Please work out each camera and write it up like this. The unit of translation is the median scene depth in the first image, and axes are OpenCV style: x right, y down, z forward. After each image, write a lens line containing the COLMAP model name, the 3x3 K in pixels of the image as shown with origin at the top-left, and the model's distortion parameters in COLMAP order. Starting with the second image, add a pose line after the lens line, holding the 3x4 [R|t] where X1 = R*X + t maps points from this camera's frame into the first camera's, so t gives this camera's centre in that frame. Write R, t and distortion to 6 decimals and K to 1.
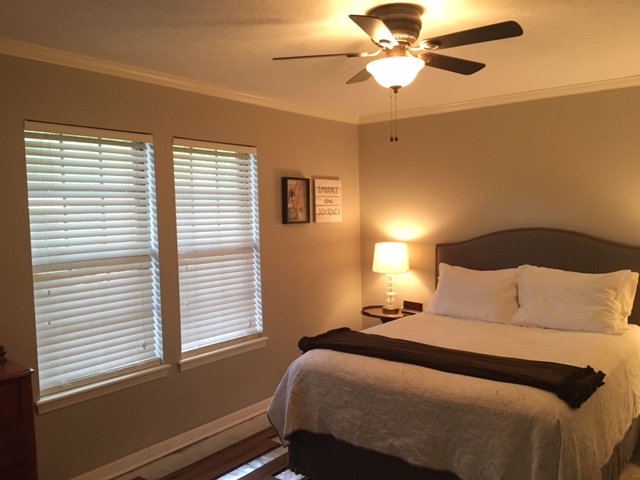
lens RADIAL K [[542.3, 0, 321.1], [0, 542.3, 238.3], [0, 0, 1]] dist [0.054491, -0.003724]
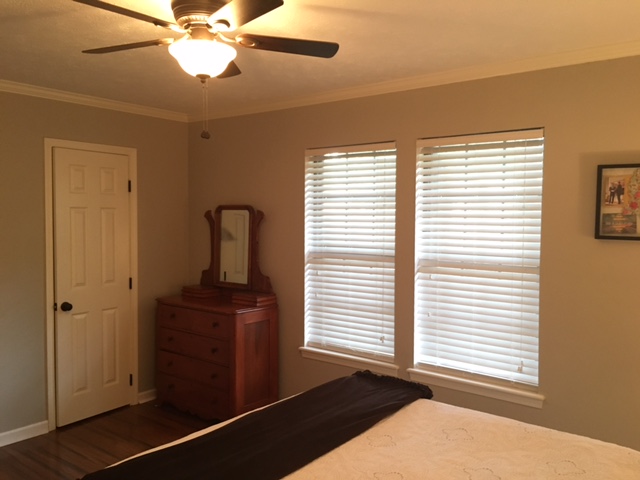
lens RADIAL K [[542.3, 0, 319.7], [0, 542.3, 241.8], [0, 0, 1]] dist [0.054491, -0.003724]
pose [[0.026430, 0.059856, -0.997857, 0.683250], [-0.068397, 0.995975, 0.057932, -0.045584], [0.997308, 0.066719, 0.030417, 0.778107]]
